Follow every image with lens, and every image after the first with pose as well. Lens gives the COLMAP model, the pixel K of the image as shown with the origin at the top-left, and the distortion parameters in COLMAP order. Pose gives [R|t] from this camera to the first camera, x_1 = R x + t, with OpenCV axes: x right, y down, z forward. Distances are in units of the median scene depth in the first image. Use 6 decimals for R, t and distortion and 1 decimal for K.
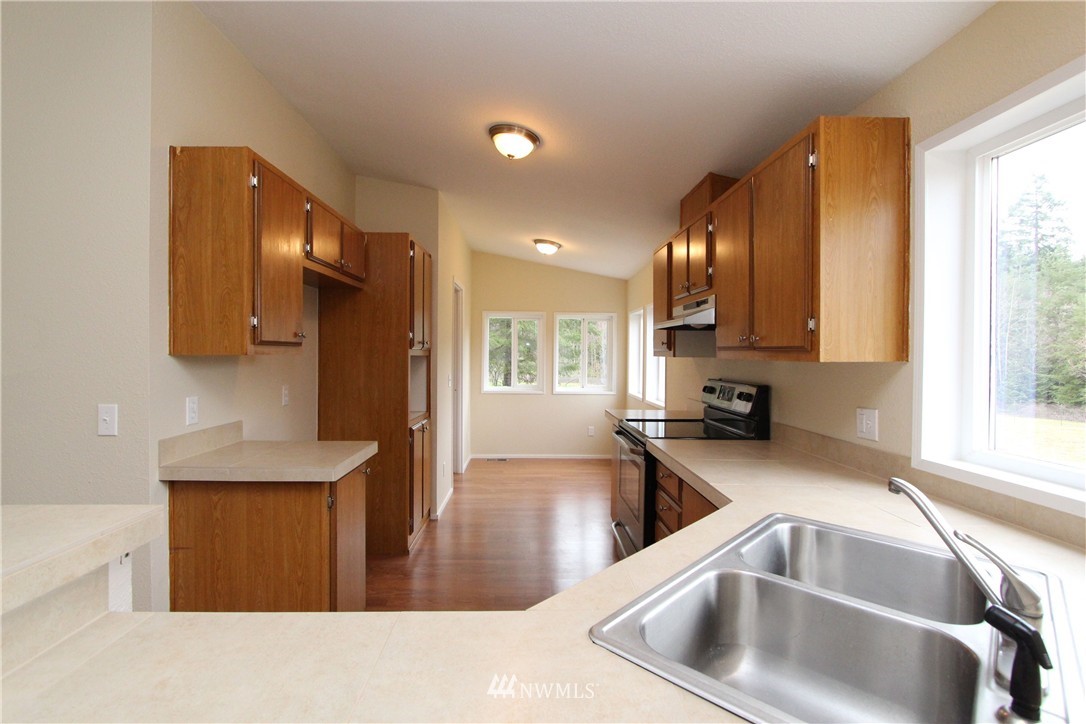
lens RADIAL K [[506.2, 0, 542.5], [0, 506.2, 357.8], [0, 0, 1]] dist [-0.004390, -0.000446]
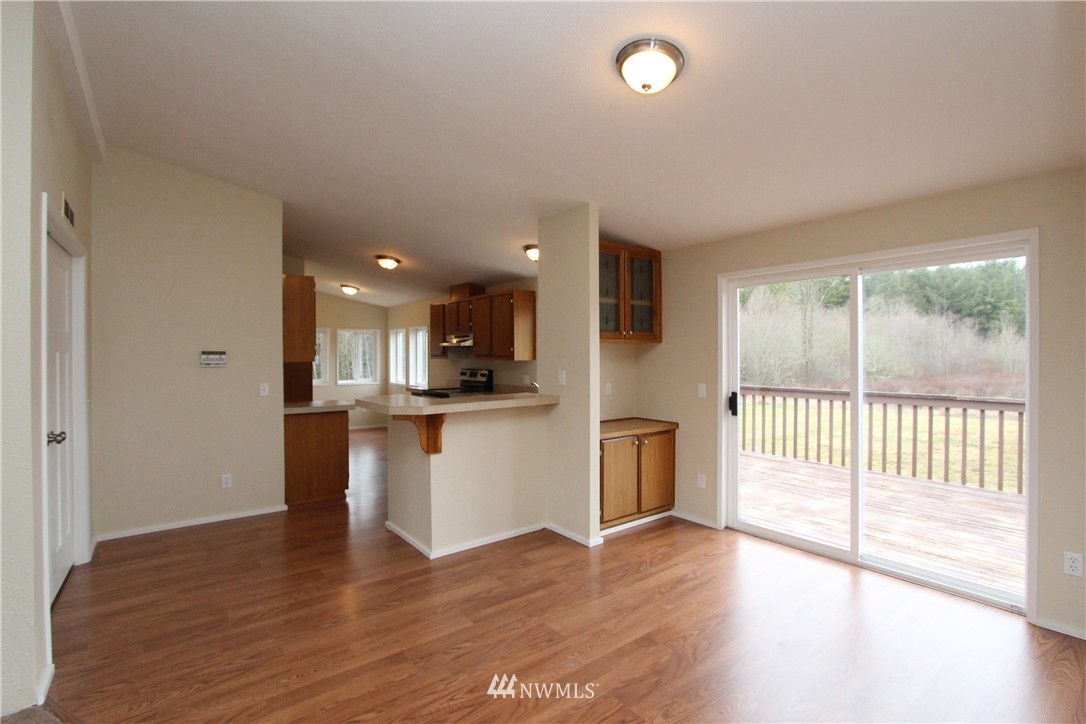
lens RADIAL K [[497.7, 0, 539.8], [0, 497.7, 359.0], [0, 0, 1]] dist [-0.002089, -0.000209]
pose [[0.810136, -0.013397, 0.586088, -0.675215], [0.010984, 0.999910, 0.007673, -0.014502], [-0.586138, 0.000221, 0.810211, -0.959331]]
